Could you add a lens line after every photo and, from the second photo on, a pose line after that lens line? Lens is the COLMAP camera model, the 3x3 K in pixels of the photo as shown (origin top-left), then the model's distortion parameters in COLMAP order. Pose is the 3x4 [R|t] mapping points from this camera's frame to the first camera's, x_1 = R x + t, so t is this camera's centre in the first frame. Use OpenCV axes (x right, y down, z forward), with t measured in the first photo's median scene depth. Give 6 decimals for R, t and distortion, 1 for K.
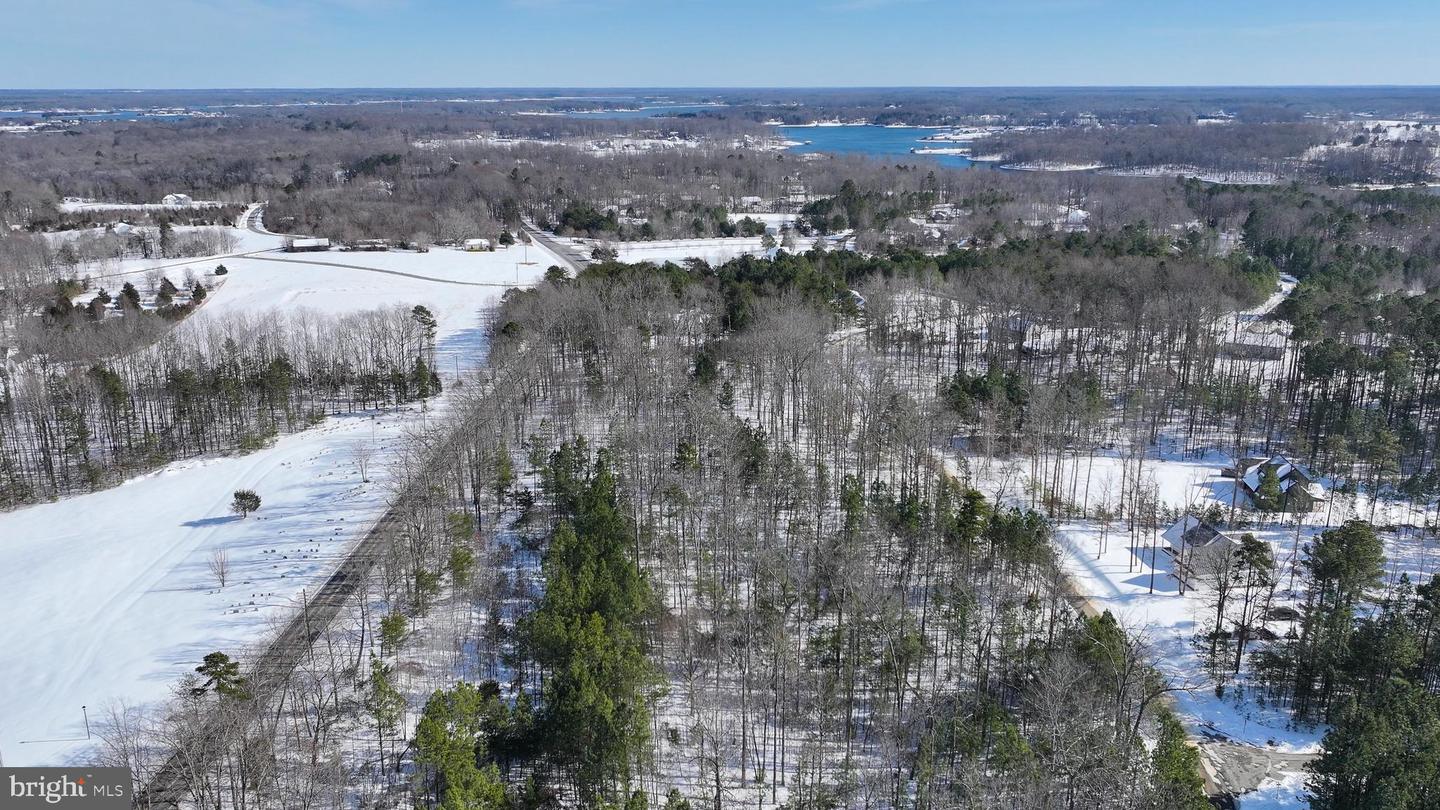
lens RADIAL K [[1175.8, 0, 720.0], [0, 1175.8, 405.0], [0, 0, 1]] dist [0.008298, -0.009510]
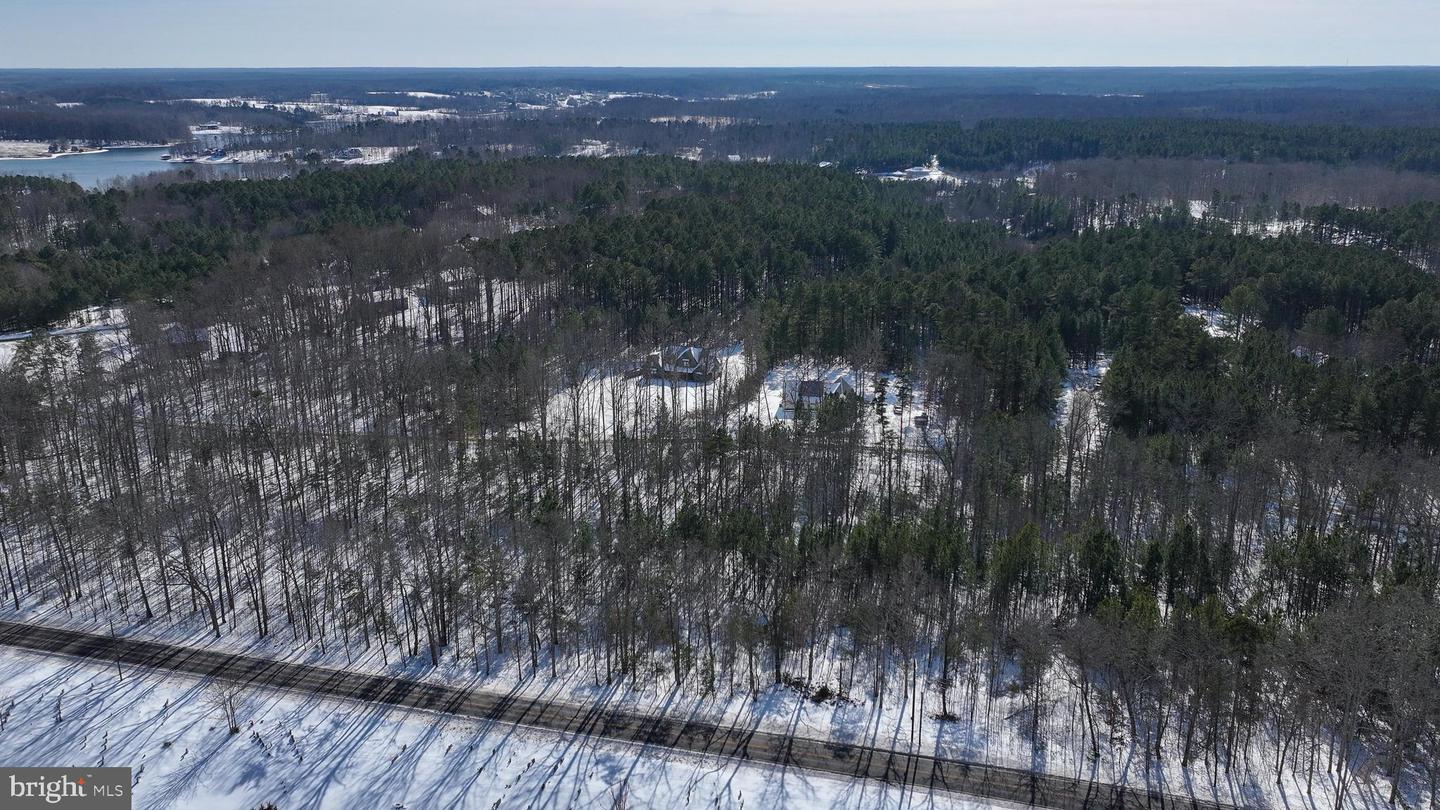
lens RADIAL K [[1175.8, 0, 720.0], [0, 1175.8, 405.0], [0, 0, 1]] dist [0.008298, -0.009510]
pose [[0.248680, -0.269161, 0.930436, -0.279735], [0.258163, 0.944282, 0.204167, -0.055547], [-0.933547, 0.189432, 0.304311, 0.209446]]
